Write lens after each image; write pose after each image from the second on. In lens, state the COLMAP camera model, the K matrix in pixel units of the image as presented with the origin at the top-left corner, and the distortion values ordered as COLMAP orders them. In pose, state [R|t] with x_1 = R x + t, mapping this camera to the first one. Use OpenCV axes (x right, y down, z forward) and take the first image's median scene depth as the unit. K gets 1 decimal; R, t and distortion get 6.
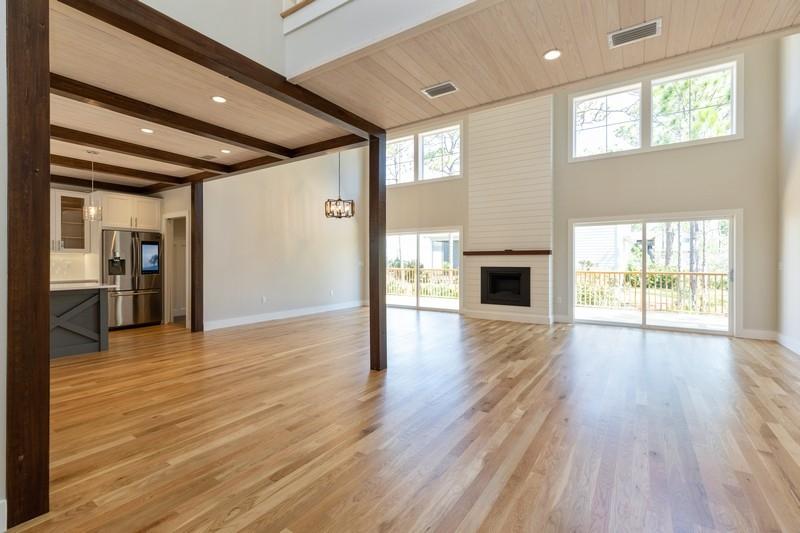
lens RADIAL K [[359.9, 0, 396.3], [0, 359.9, 263.9], [0, 0, 1]] dist [0.001783, 0.000076]
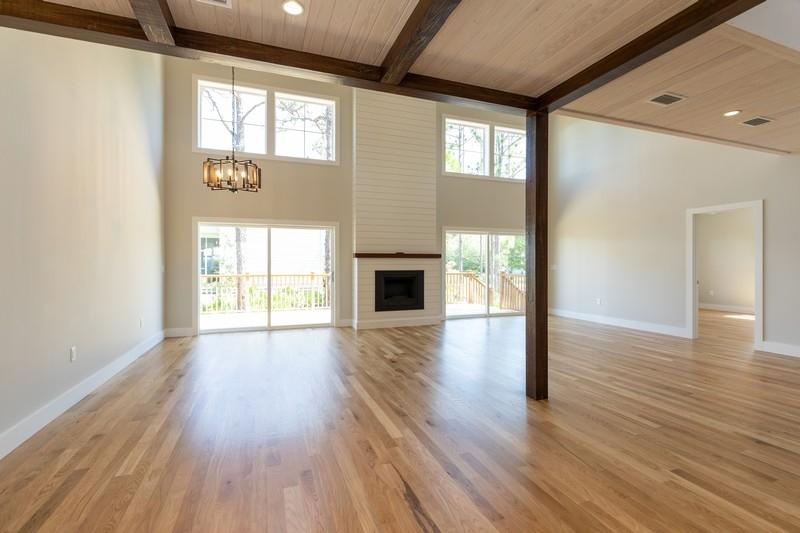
lens RADIAL K [[373.5, 0, 400.0], [0, 373.5, 266.5], [0, 0, 1]] dist [-0.004075, -0.000666]
pose [[0.576931, -0.004244, 0.816782, -0.526821], [0.006277, 0.999980, 0.000762, -0.002580], [-0.816769, 0.004688, 0.576946, 0.443535]]
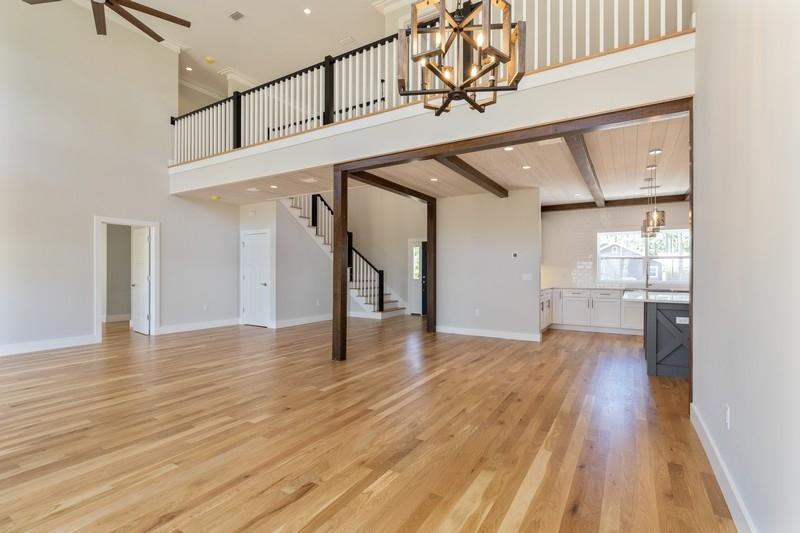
lens RADIAL K [[373.5, 0, 400.0], [0, 373.5, 266.5], [0, 0, 1]] dist [-0.004075, -0.000666]
pose [[-0.998876, -0.003015, -0.047304, -0.119705], [-0.003212, 0.999986, 0.004088, -0.016478], [0.047291, 0.004236, -0.998872, 1.304709]]
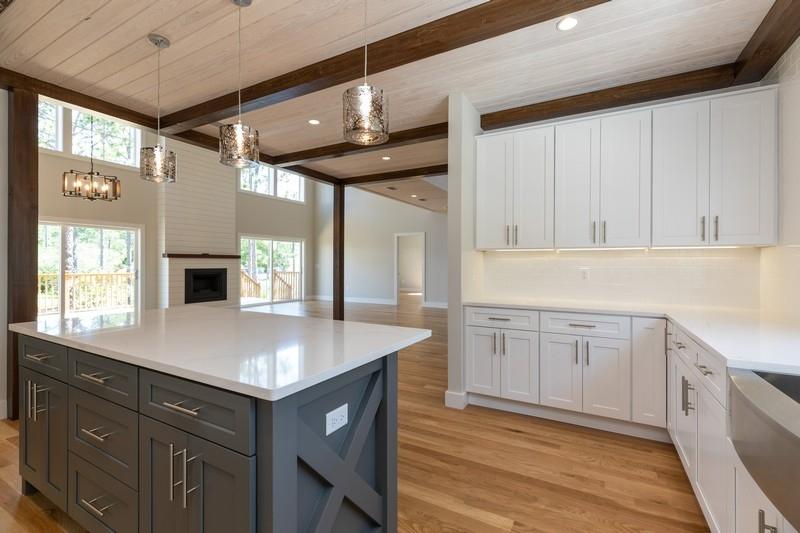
lens RADIAL K [[359.9, 0, 396.3], [0, 359.9, 263.9], [0, 0, 1]] dist [0.001783, 0.000076]
pose [[-0.079335, -0.000696, 0.996848, -0.922225], [0.005985, 0.999981, 0.001174, -0.003856], [-0.996830, 0.006059, -0.079330, 0.506645]]
